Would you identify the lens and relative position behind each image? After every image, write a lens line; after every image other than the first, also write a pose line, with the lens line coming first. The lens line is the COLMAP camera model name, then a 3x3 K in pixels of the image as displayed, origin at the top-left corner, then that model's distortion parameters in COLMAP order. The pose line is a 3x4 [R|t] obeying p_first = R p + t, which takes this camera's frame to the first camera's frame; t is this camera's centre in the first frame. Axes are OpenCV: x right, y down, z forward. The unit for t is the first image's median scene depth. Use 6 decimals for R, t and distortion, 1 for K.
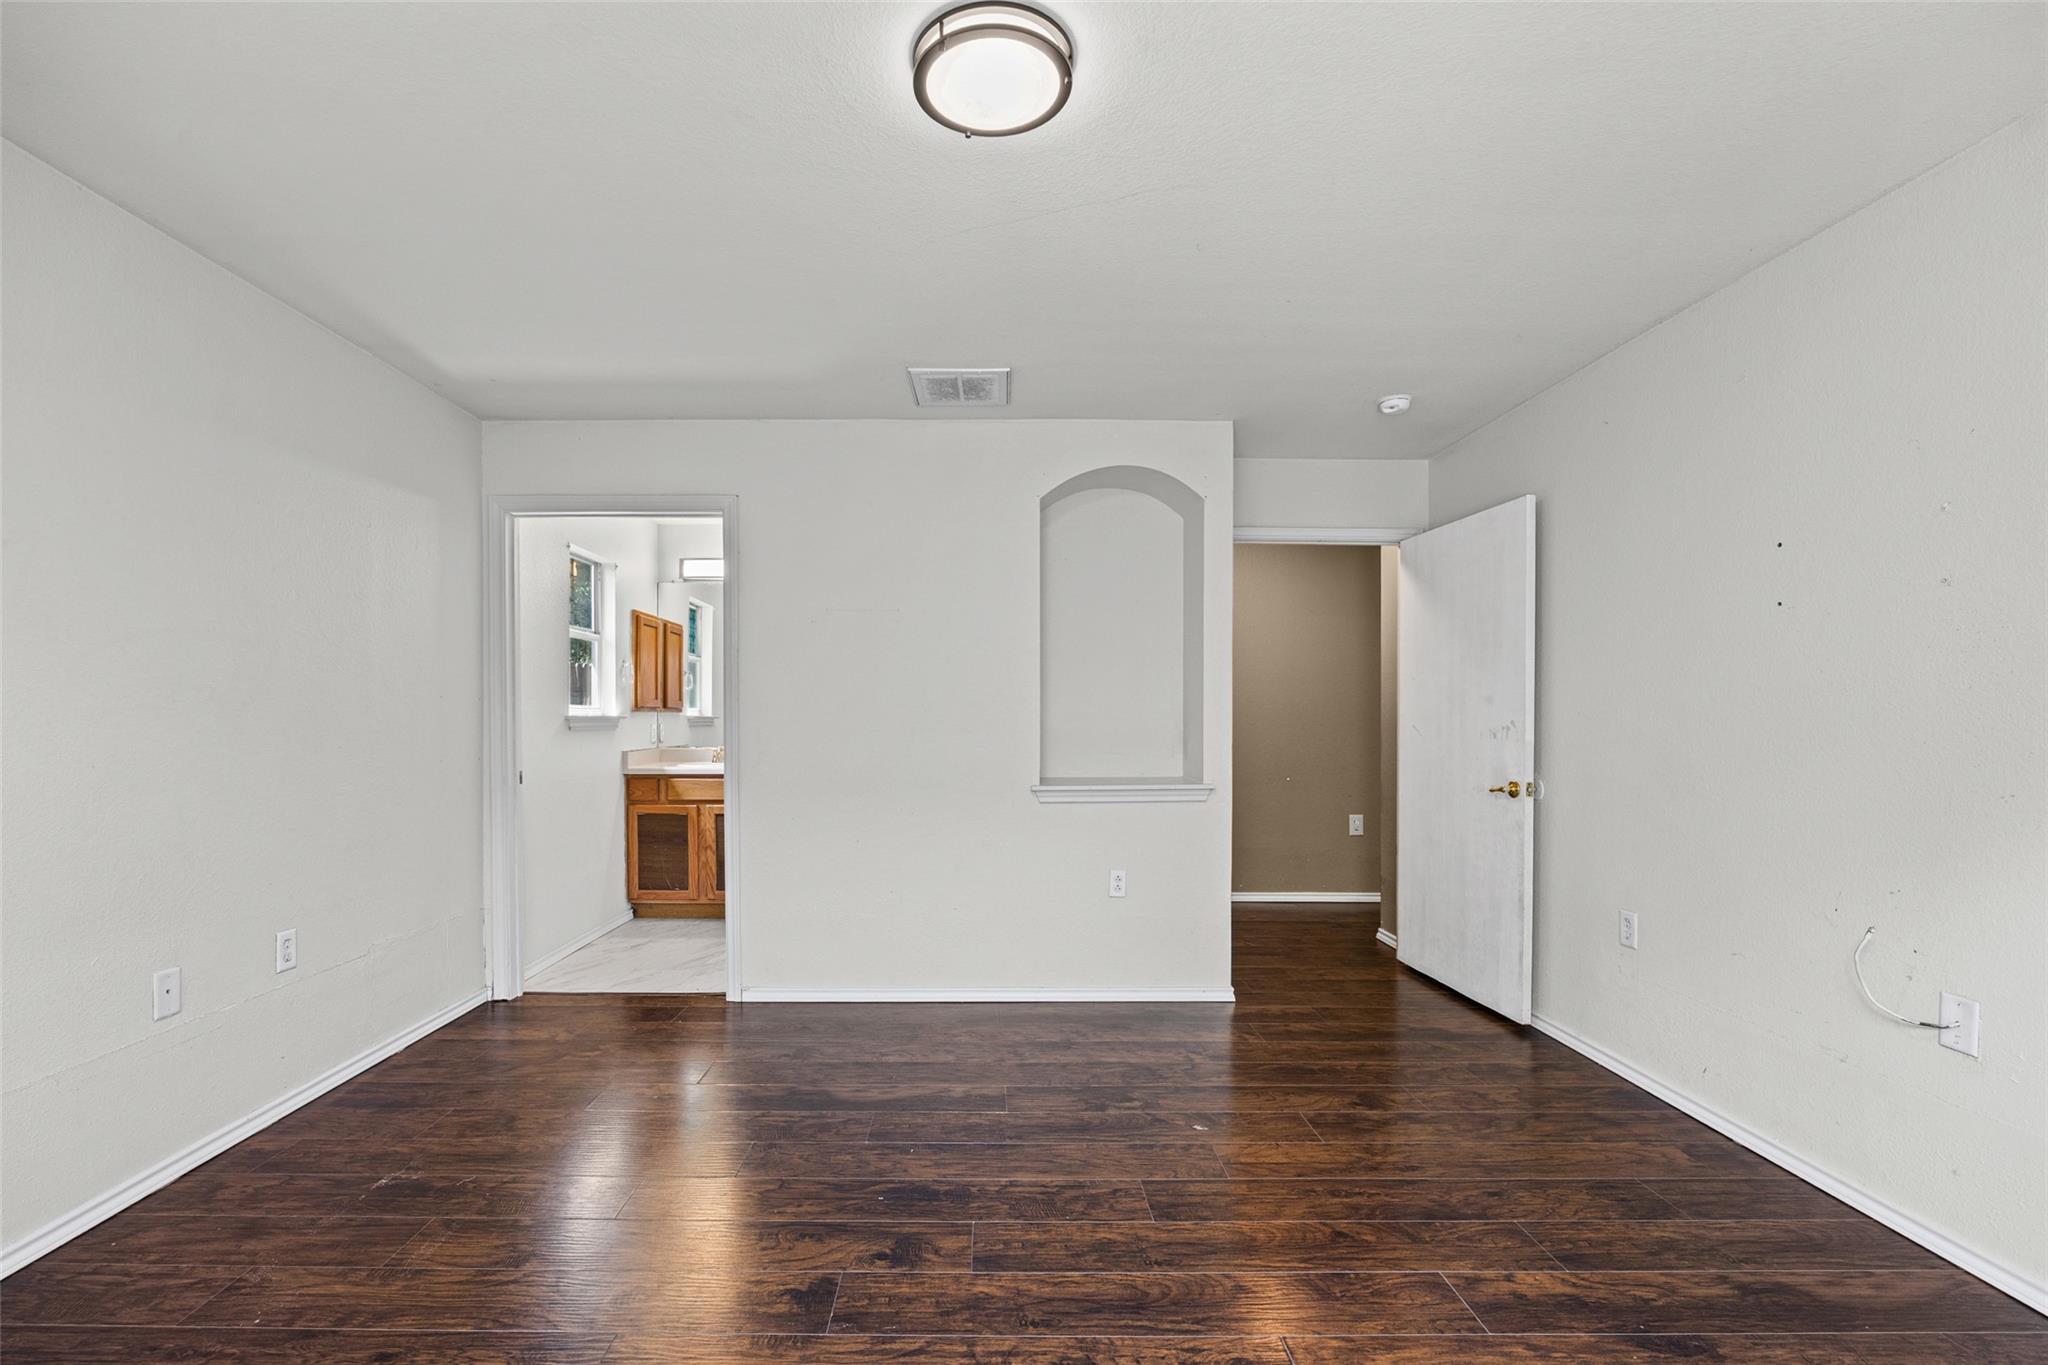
lens RADIAL K [[870.0, 0, 982.3], [0, 870.0, 711.1], [0, 0, 1]] dist [-0.002356, -0.000239]
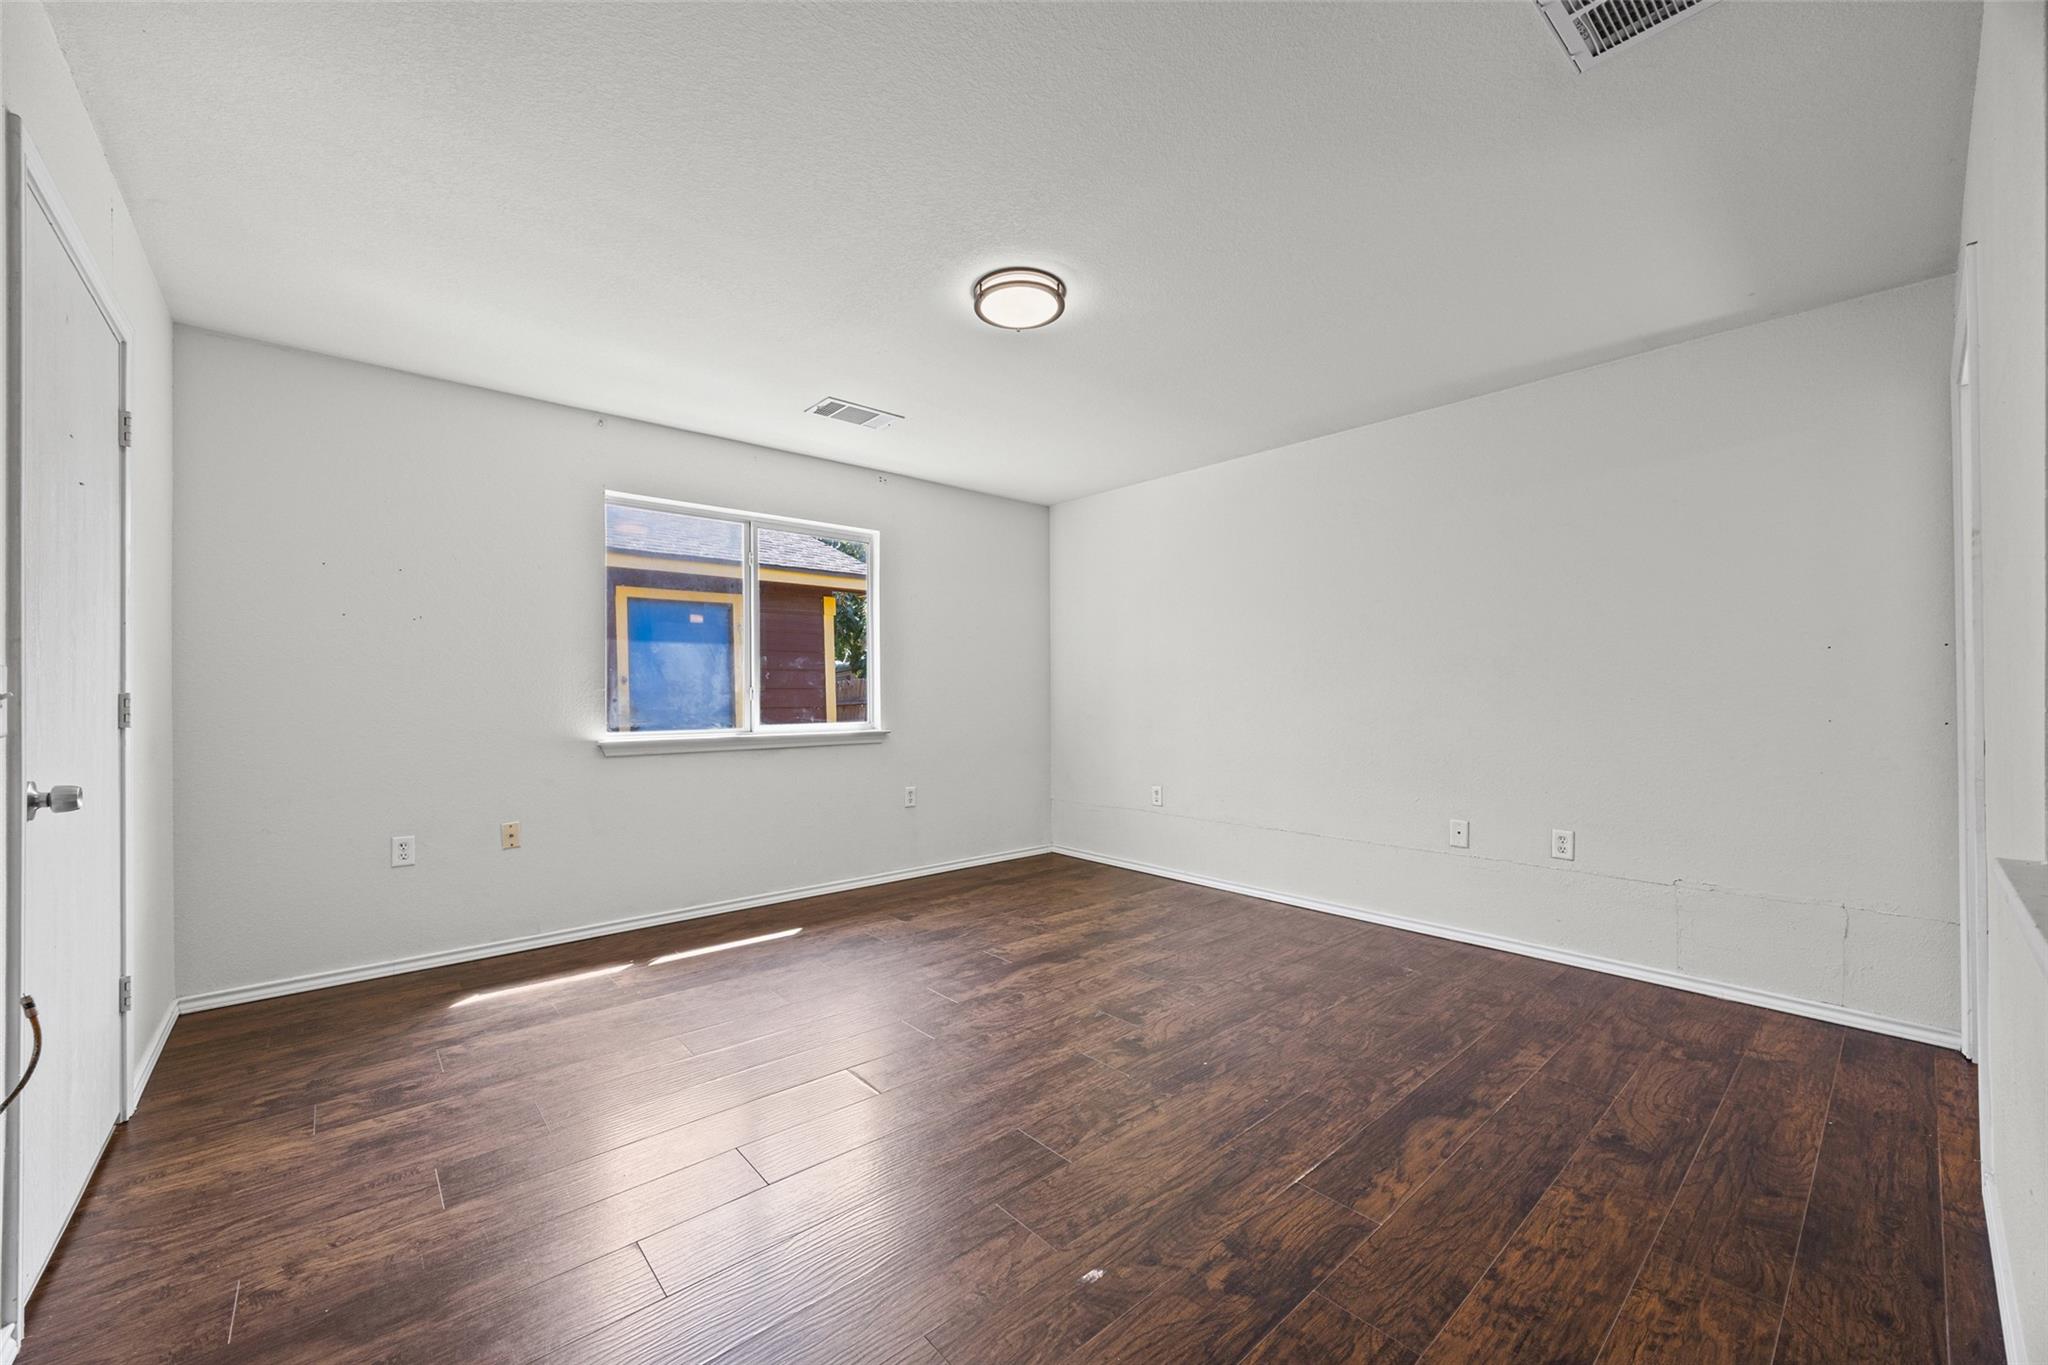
lens RADIAL K [[796.8, 0, 1020.4], [0, 796.8, 681.2], [0, 0, 1]] dist [0.000635, 0.000010]
pose [[-0.746528, -0.009228, -0.665290, 0.643690], [0.005839, 0.999774, -0.020419, 0.039895], [0.665329, -0.019128, -0.746305, 1.313271]]
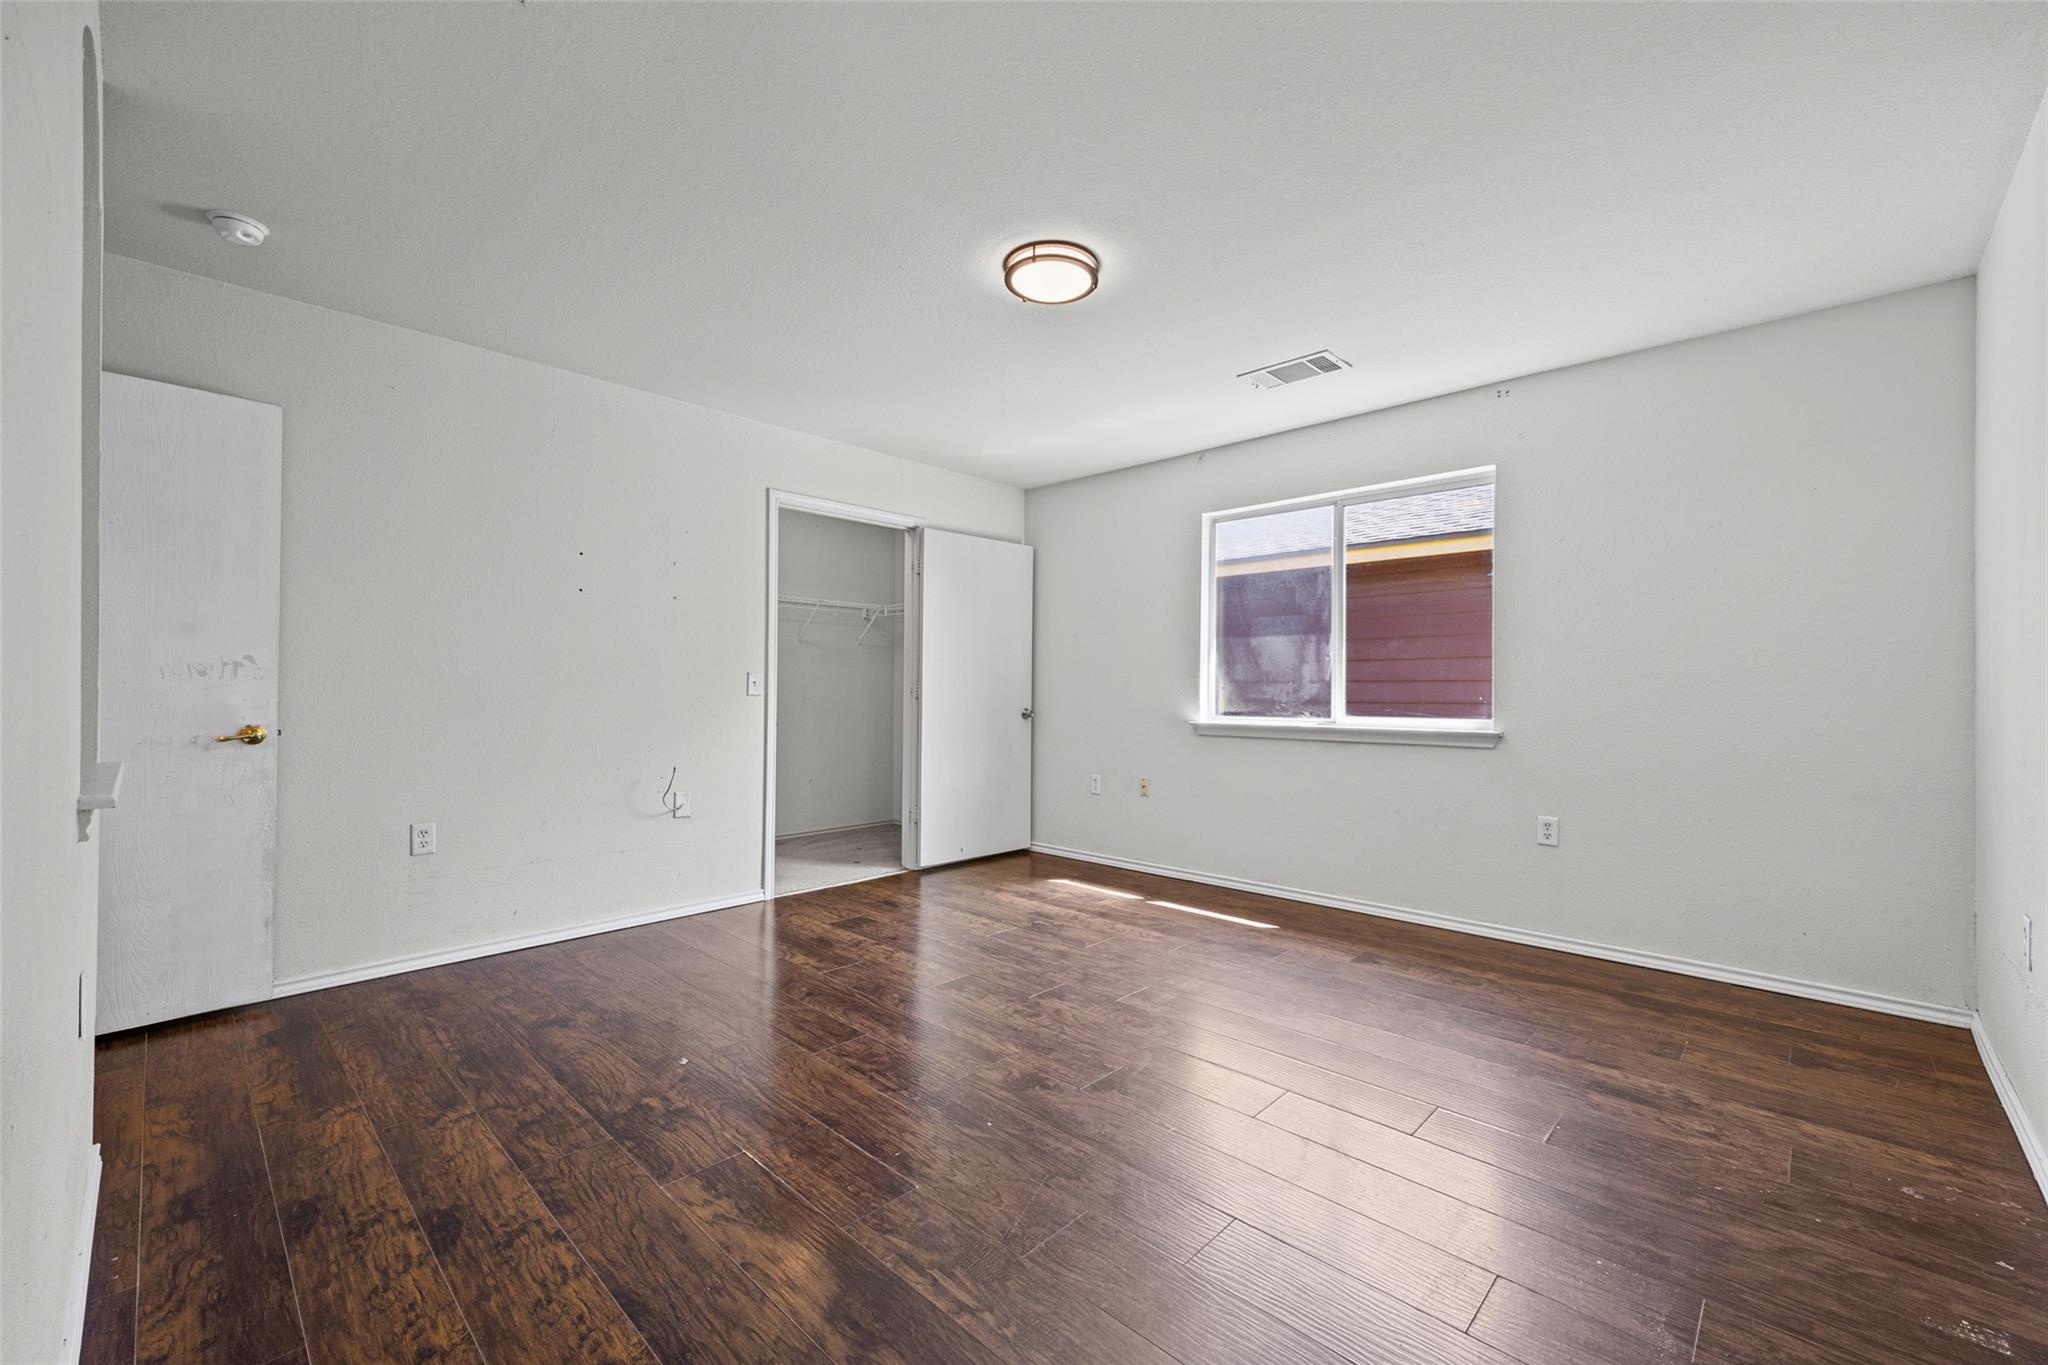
lens RADIAL K [[834.2, 0, 1023.5], [0, 834.2, 677.1], [0, 0, 1]] dist [0.002193, 0.000260]
pose [[-0.721575, 0.006848, 0.692303, -0.639489], [-0.007800, 0.999807, -0.018020, 0.050932], [-0.692293, -0.018403, -0.721382, 1.319039]]
